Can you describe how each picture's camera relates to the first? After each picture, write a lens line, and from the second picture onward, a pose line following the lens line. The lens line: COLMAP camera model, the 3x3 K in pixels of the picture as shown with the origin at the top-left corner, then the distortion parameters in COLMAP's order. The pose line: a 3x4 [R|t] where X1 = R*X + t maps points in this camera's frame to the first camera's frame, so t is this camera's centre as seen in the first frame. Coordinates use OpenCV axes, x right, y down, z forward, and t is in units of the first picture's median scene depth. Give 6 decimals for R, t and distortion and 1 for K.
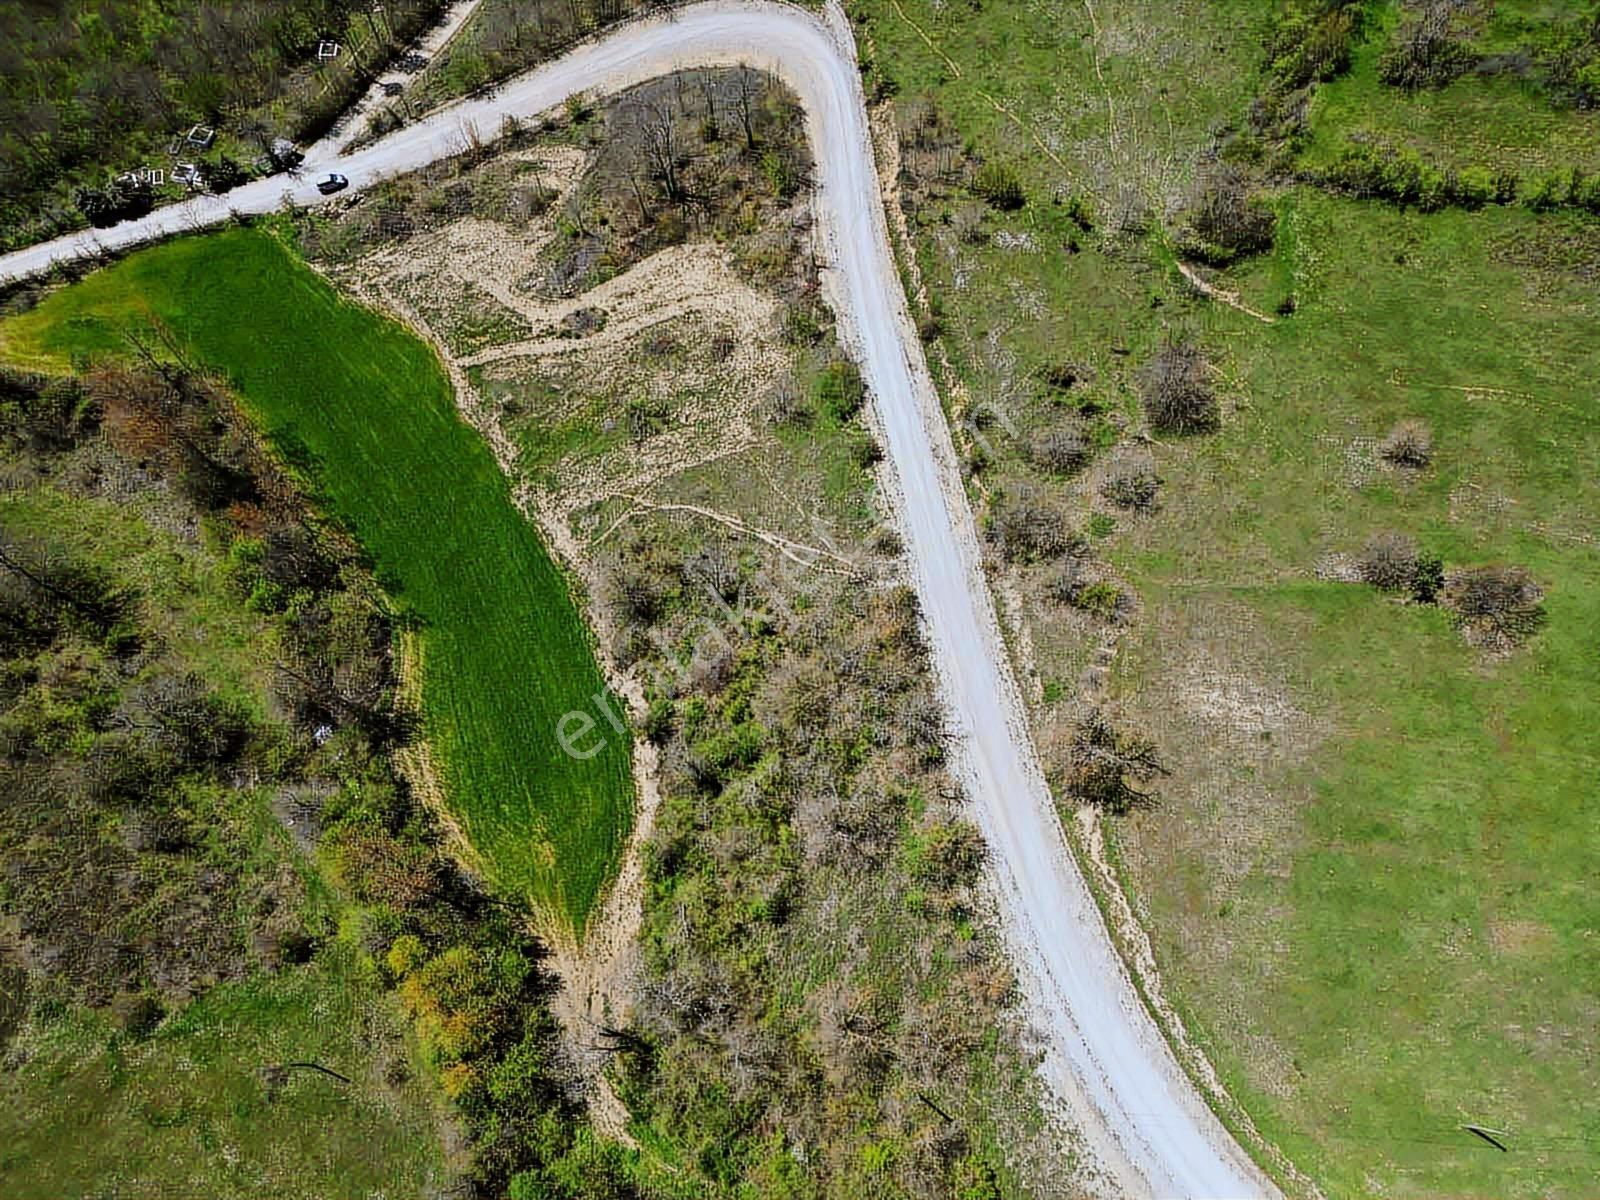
lens RADIAL K [[1107.2, 0, 794.8], [0, 1107.2, 605.3], [0, 0, 1]] dist [0.085609, -0.094401]
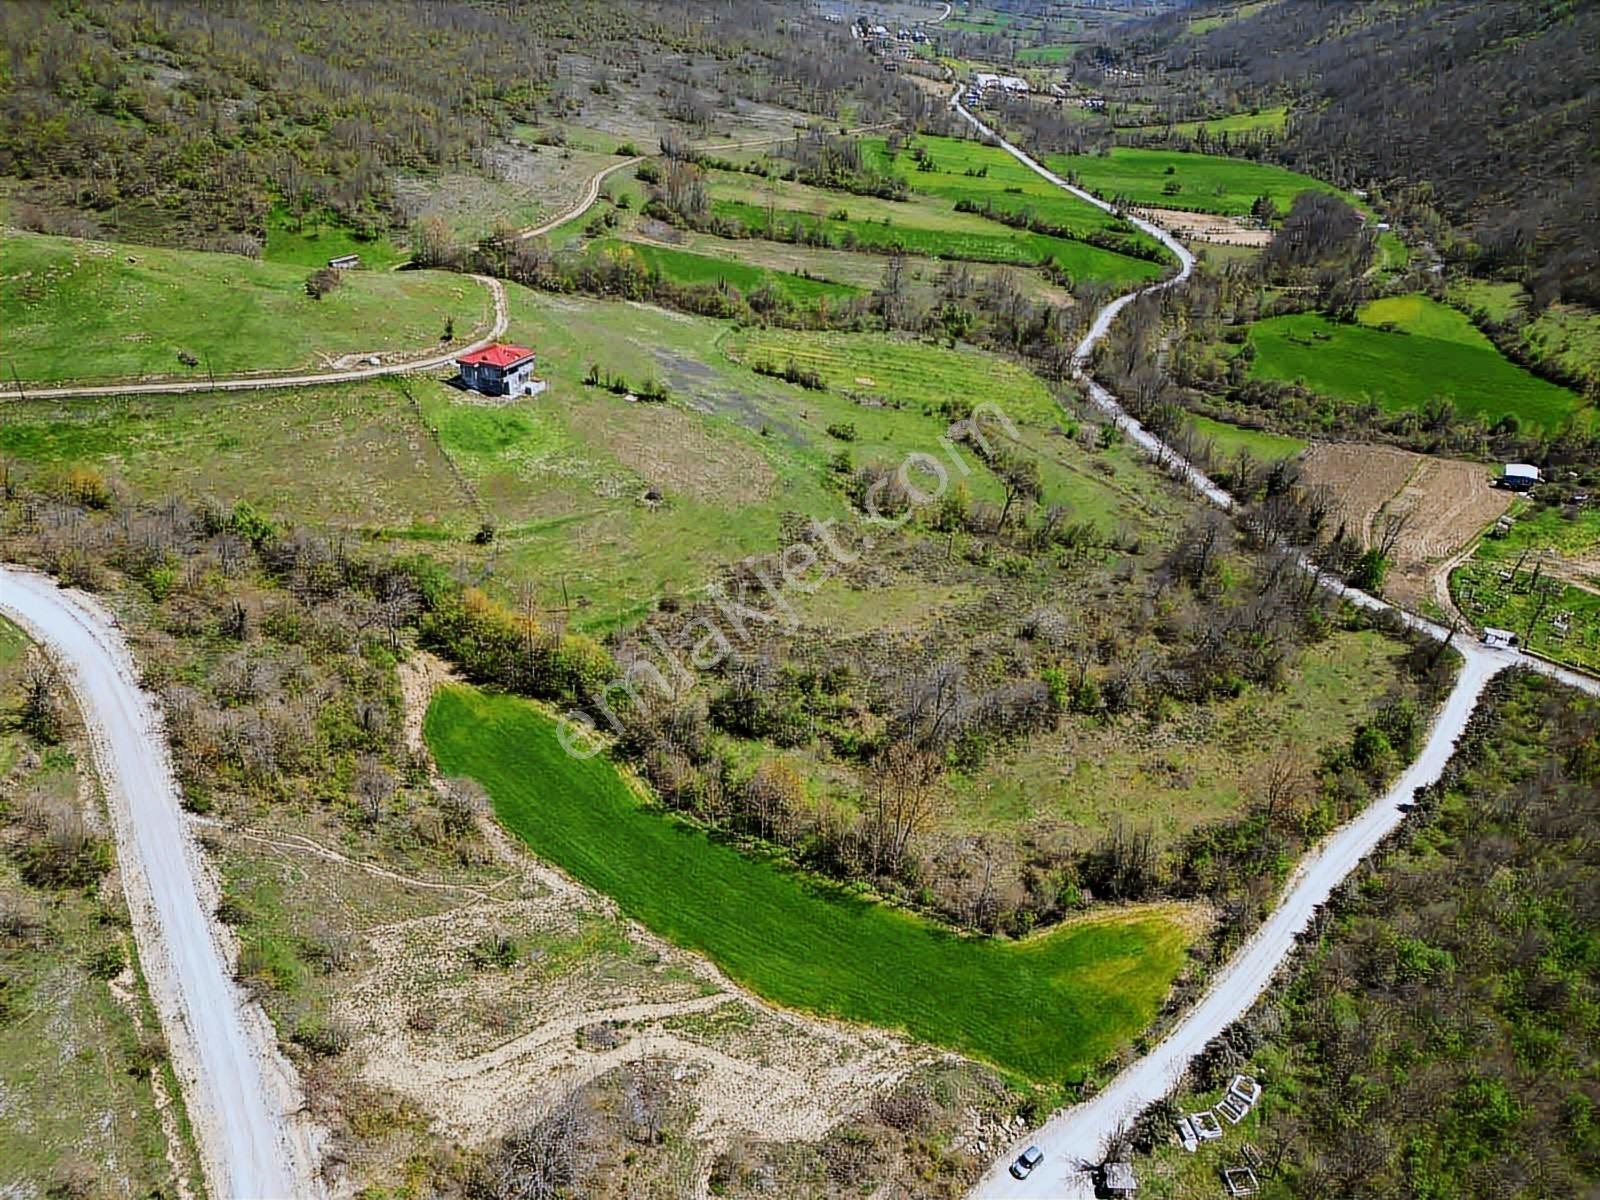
lens RADIAL K [[1114.4, 0, 795.8], [0, 1114.4, 600.6], [0, 0, 1]] dist [0.078659, -0.080756]
pose [[-0.908366, 0.196748, -0.368999, -0.067310], [-0.395772, -0.119536, 0.910536, -1.102787], [0.135038, 0.973140, 0.186450, 0.526379]]
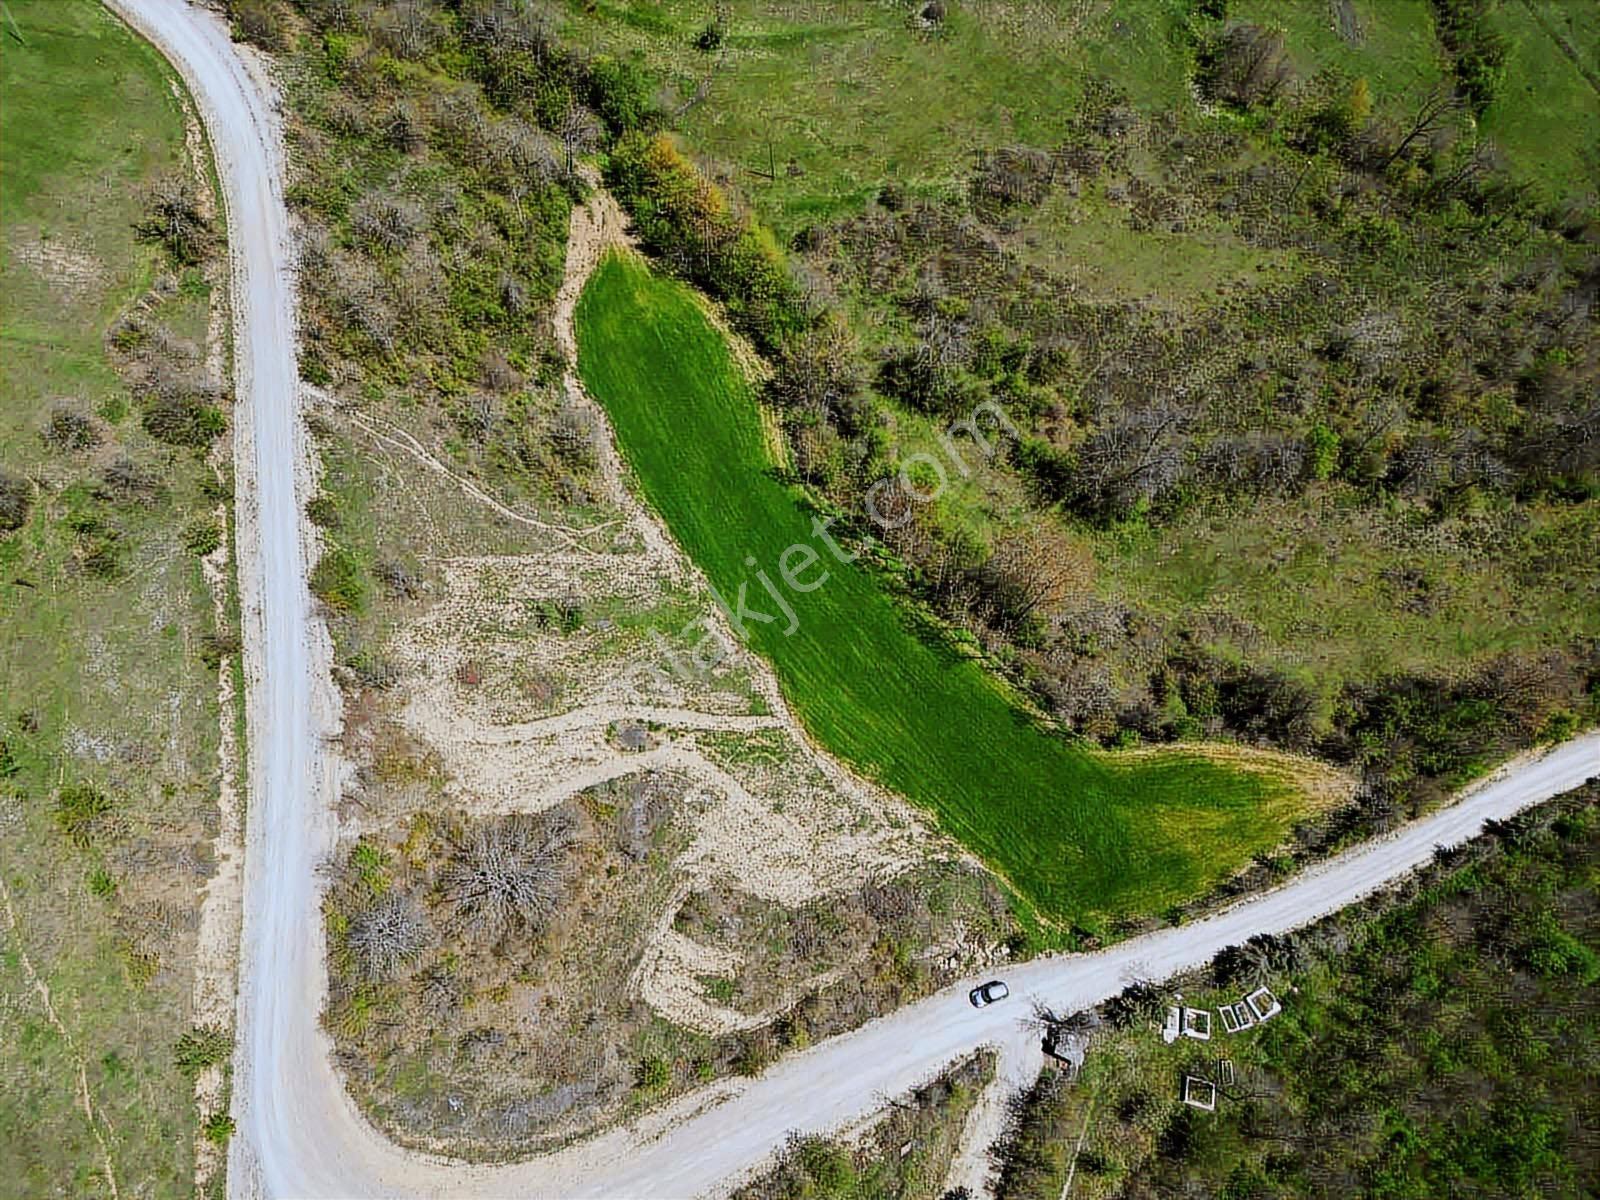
lens RADIAL K [[1114.4, 0, 795.8], [0, 1114.4, 600.6], [0, 0, 1]] dist [0.078659, -0.080756]
pose [[-0.999090, 0.031318, -0.028969, -0.302292], [-0.042307, -0.639984, 0.767223, -0.894833], [0.005489, 0.767750, 0.640726, 0.344182]]
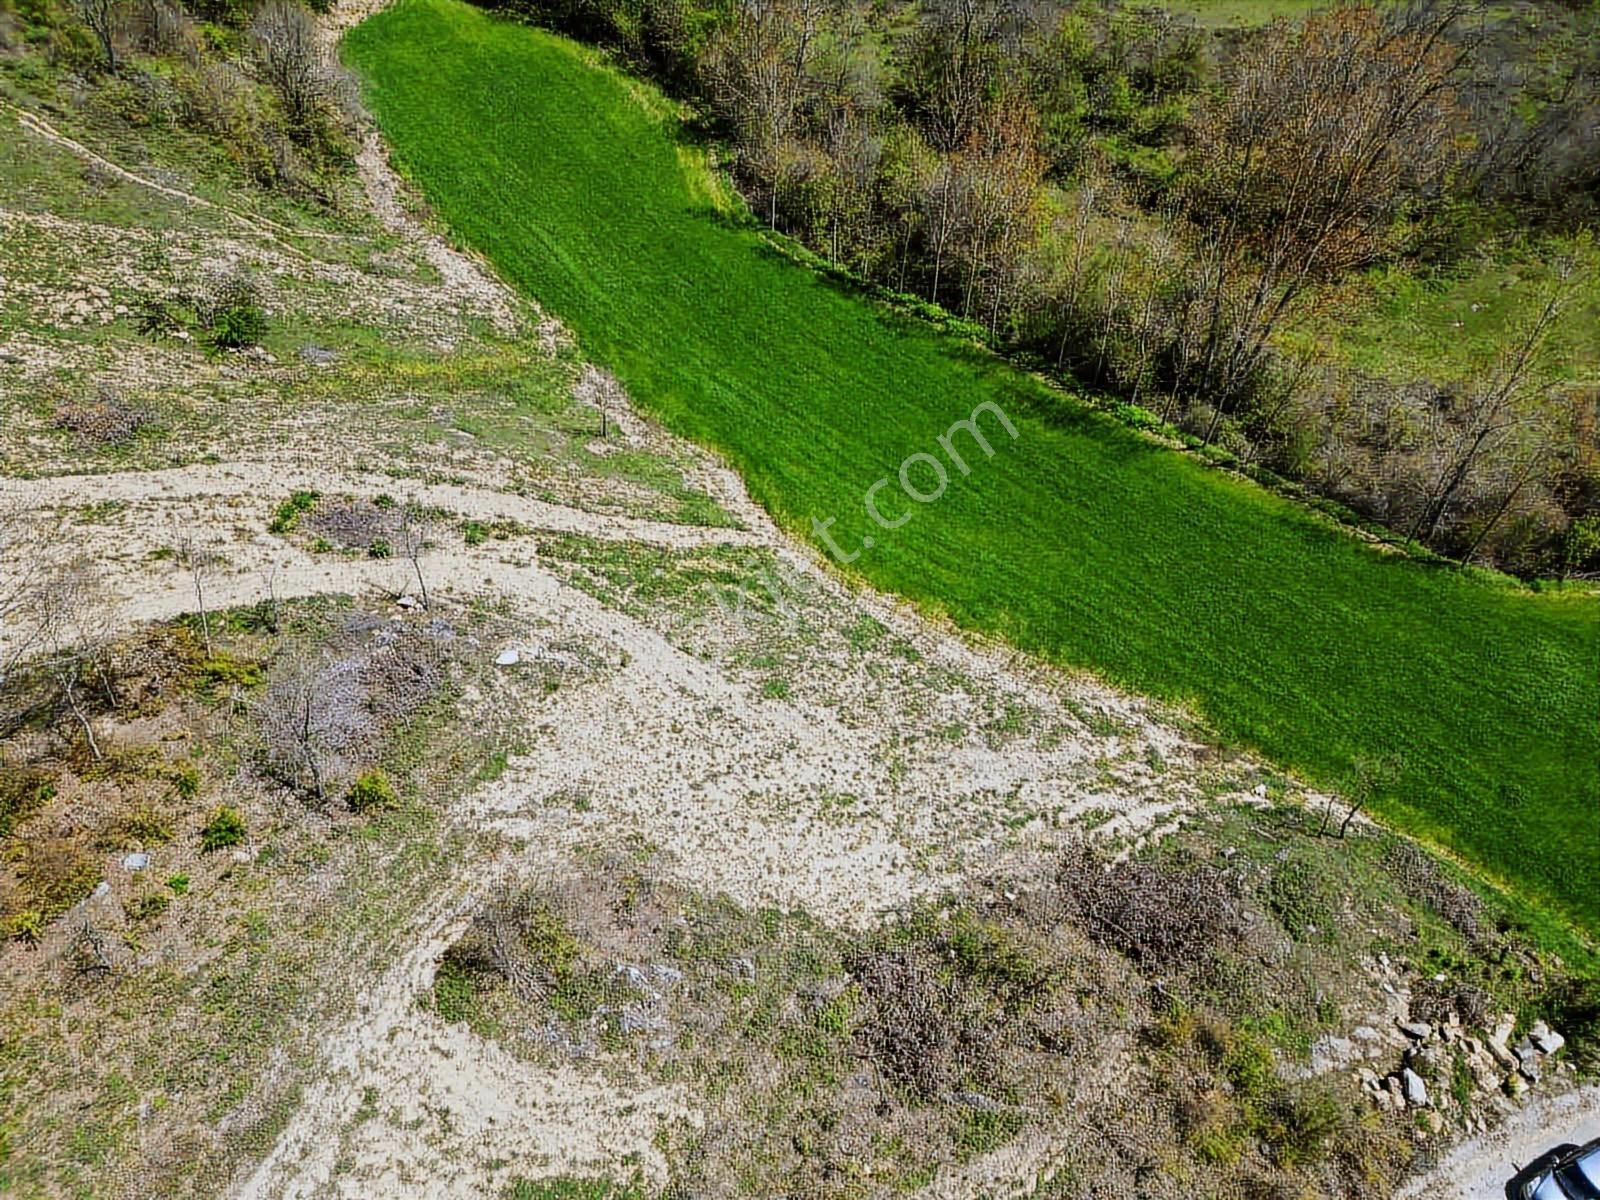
lens RADIAL K [[1114.4, 0, 795.8], [0, 1114.4, 600.6], [0, 0, 1]] dist [0.078659, -0.080756]
pose [[-0.990422, 0.082203, -0.110937, -0.281427], [-0.132821, -0.347726, 0.928141, -0.591079], [0.037720, 0.933986, 0.355314, 0.923284]]
